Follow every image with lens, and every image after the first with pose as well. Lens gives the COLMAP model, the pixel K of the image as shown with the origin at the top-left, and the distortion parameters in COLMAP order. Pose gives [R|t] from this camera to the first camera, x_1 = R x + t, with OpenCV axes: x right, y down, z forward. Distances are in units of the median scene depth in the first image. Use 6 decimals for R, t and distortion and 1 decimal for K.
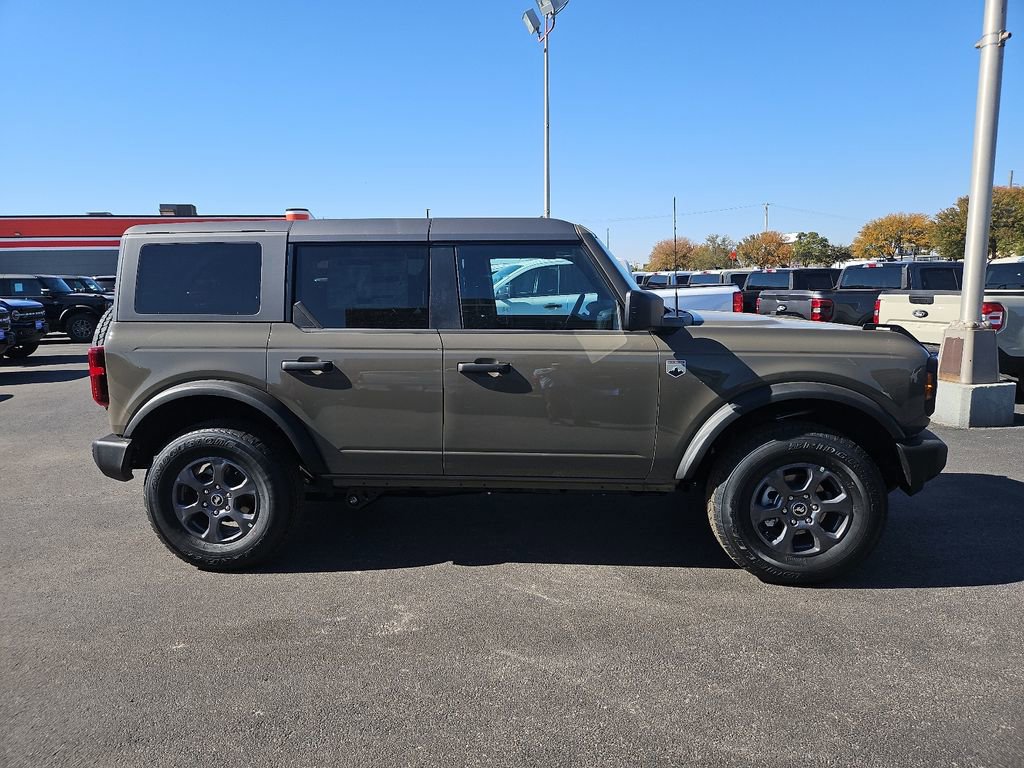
lens RADIAL K [[666.2, 0, 504.8], [0, 666.2, 391.0], [0, 0, 1]] dist [0.054988, -0.039387]
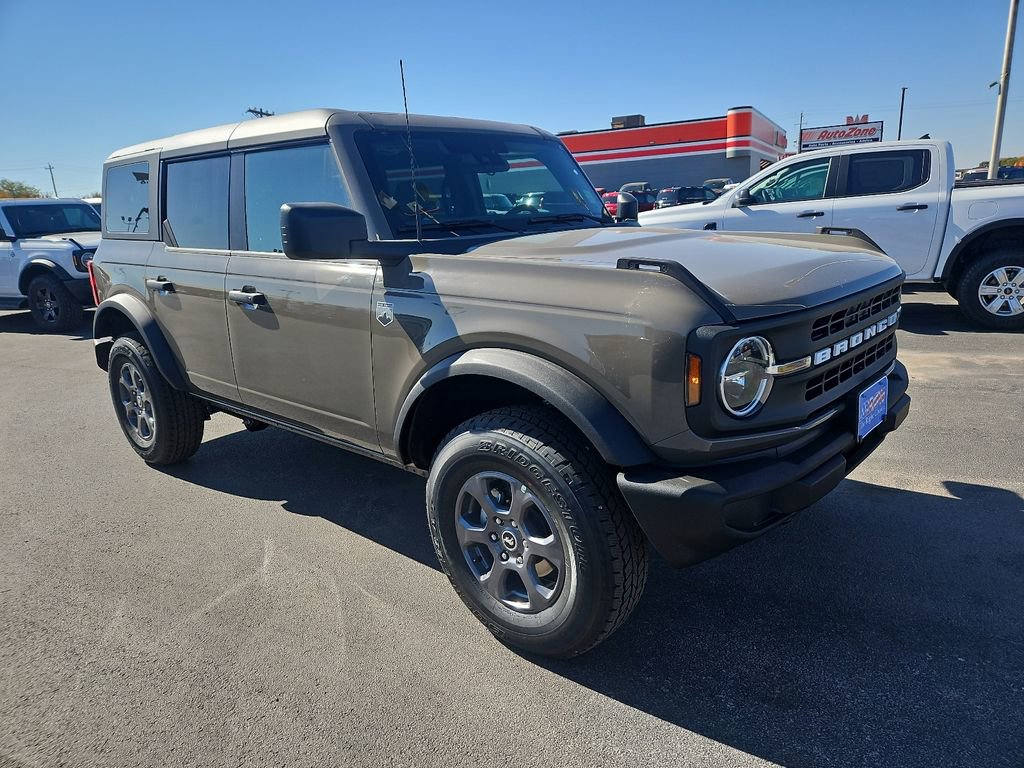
lens RADIAL K [[680.8, 0, 516.8], [0, 680.8, 381.3], [0, 0, 1]] dist [0.055462, -0.042411]
pose [[0.804239, 0.127613, -0.580443, 0.726129], [-0.061014, 0.989243, 0.132952, -0.061359], [0.591166, -0.071510, 0.803374, 0.425312]]
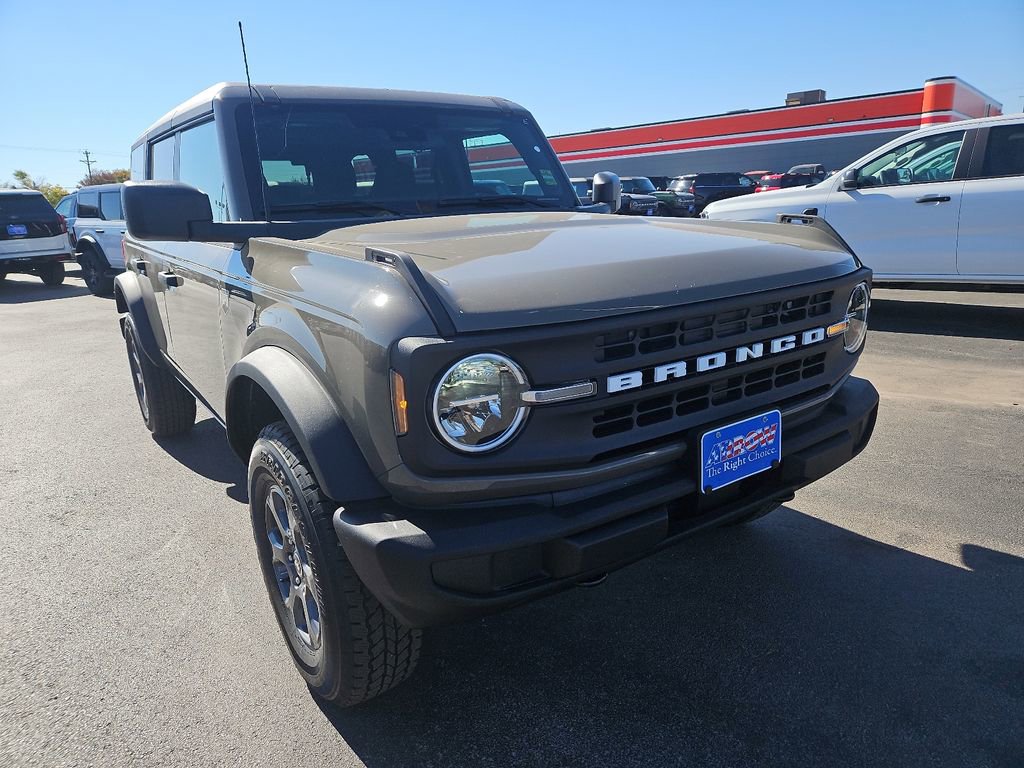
lens RADIAL K [[680.8, 0, 516.8], [0, 680.8, 381.3], [0, 0, 1]] dist [0.055462, -0.042411]
pose [[0.646165, 0.188615, -0.739524, 0.867241], [-0.090436, 0.981076, 0.171204, -0.089056], [0.757821, -0.043747, 0.650995, 0.680309]]
